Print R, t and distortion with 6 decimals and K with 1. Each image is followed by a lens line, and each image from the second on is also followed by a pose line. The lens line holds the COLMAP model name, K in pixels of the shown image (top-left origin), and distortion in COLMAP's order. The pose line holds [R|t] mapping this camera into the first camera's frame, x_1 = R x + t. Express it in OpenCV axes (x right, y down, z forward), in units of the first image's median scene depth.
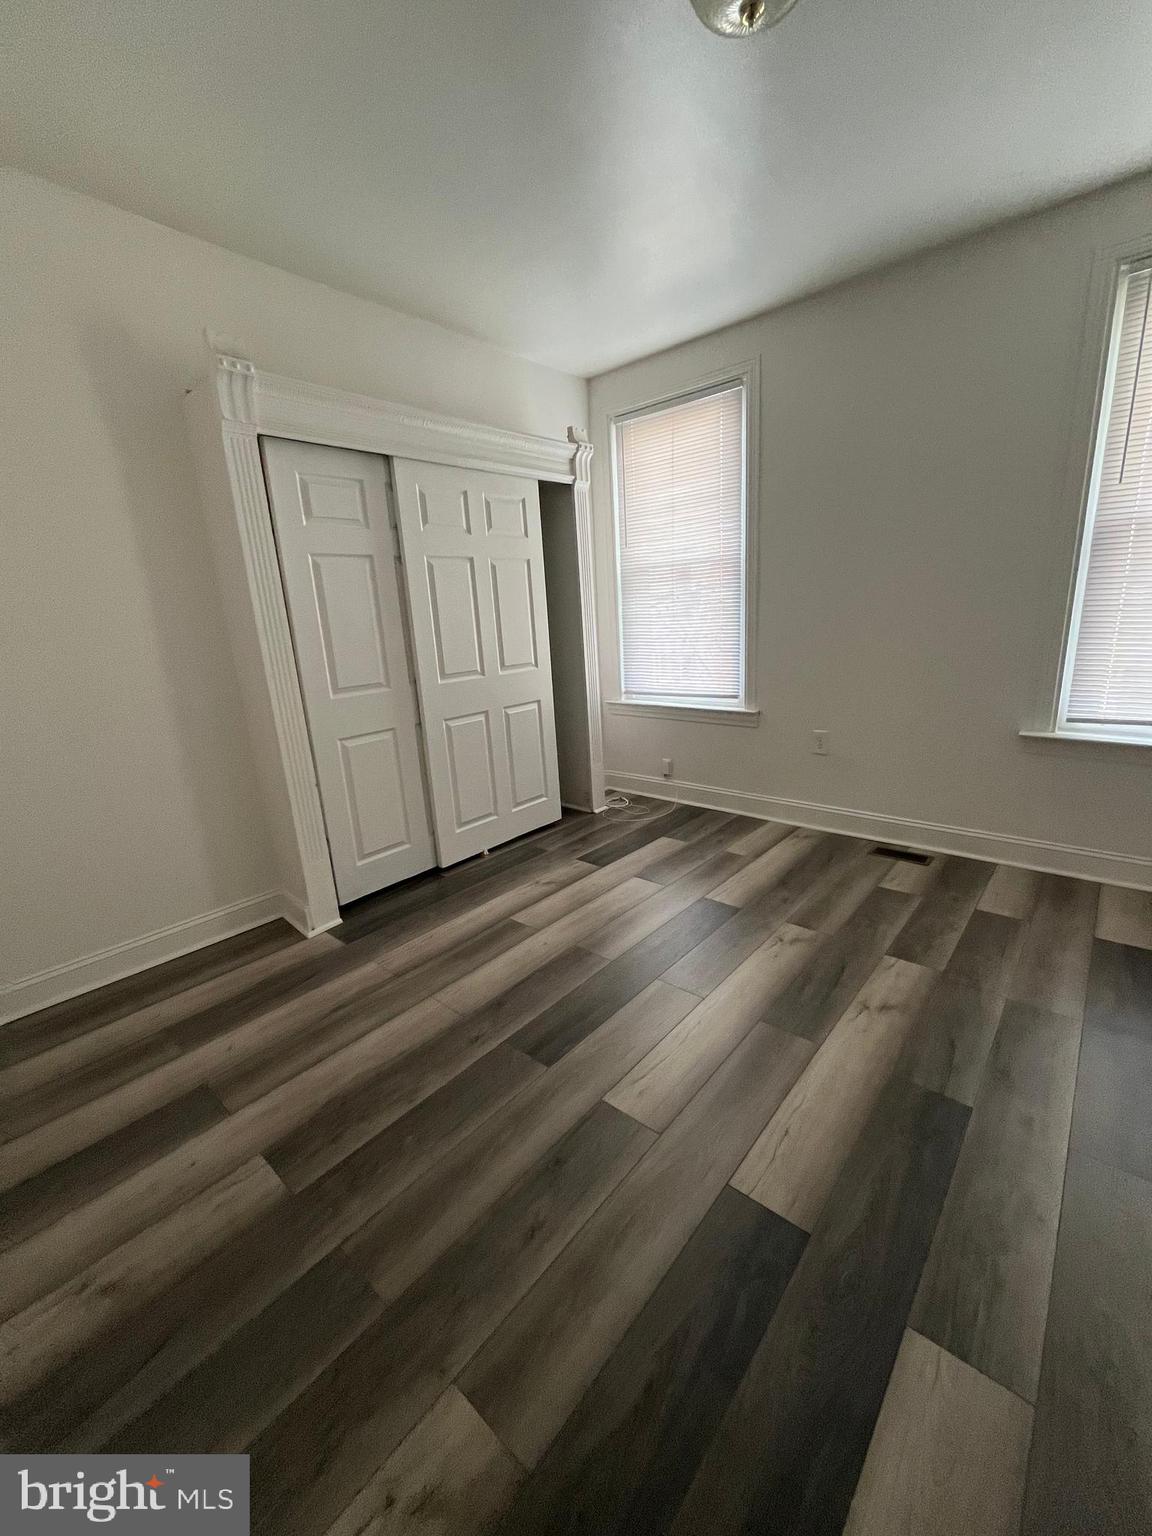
lens RADIAL K [[618.6, 0, 590.3], [0, 618.6, 778.8], [0, 0, 1]] dist [-0.003918, 0.000243]
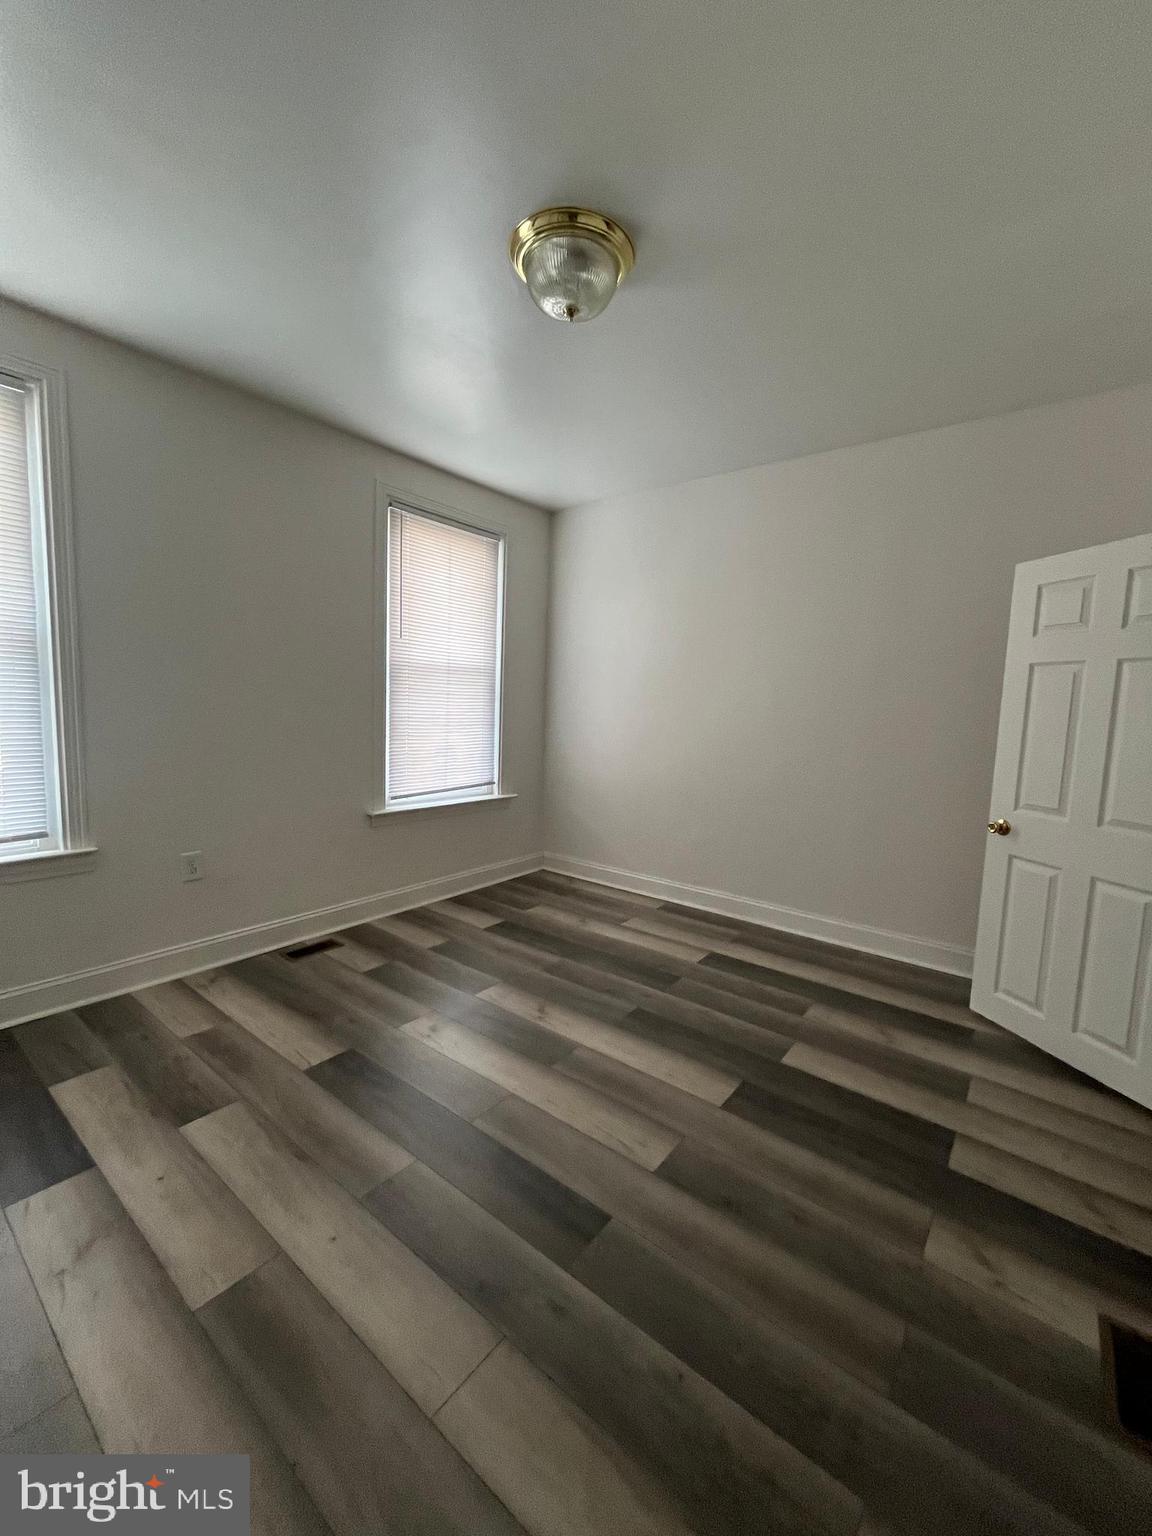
lens RADIAL K [[618.6, 0, 585.0], [0, 618.6, 758.6], [0, 0, 1]] dist [-0.003918, 0.000243]
pose [[-0.051490, -0.043303, 0.997734, -0.587058], [0.235210, 0.970429, 0.054256, -0.146965], [-0.970580, 0.237471, -0.039782, 0.584553]]
